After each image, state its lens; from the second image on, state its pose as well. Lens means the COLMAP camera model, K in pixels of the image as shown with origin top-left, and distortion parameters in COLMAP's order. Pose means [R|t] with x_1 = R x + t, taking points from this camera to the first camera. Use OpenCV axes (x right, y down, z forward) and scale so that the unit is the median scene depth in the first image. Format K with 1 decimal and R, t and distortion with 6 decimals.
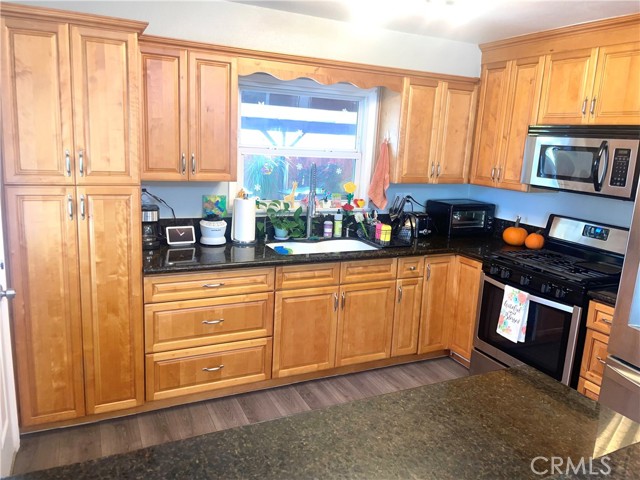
lens RADIAL K [[488.3, 0, 324.3], [0, 488.3, 234.4], [0, 0, 1]] dist [0.087528, -0.115785]
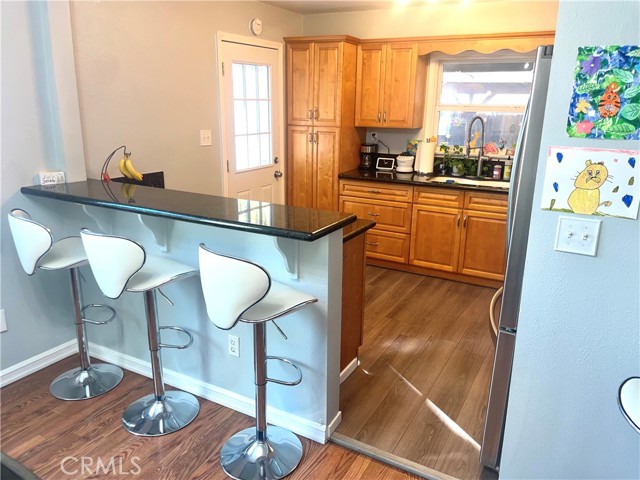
lens RADIAL K [[488.3, 0, 330.5], [0, 488.3, 234.9], [0, 0, 1]] dist [0.087528, -0.115785]
pose [[0.581461, 0.175846, -0.794344, 0.920555], [-0.142034, 0.983309, 0.113708, 0.074925], [0.801080, 0.046707, 0.596732, -0.070759]]
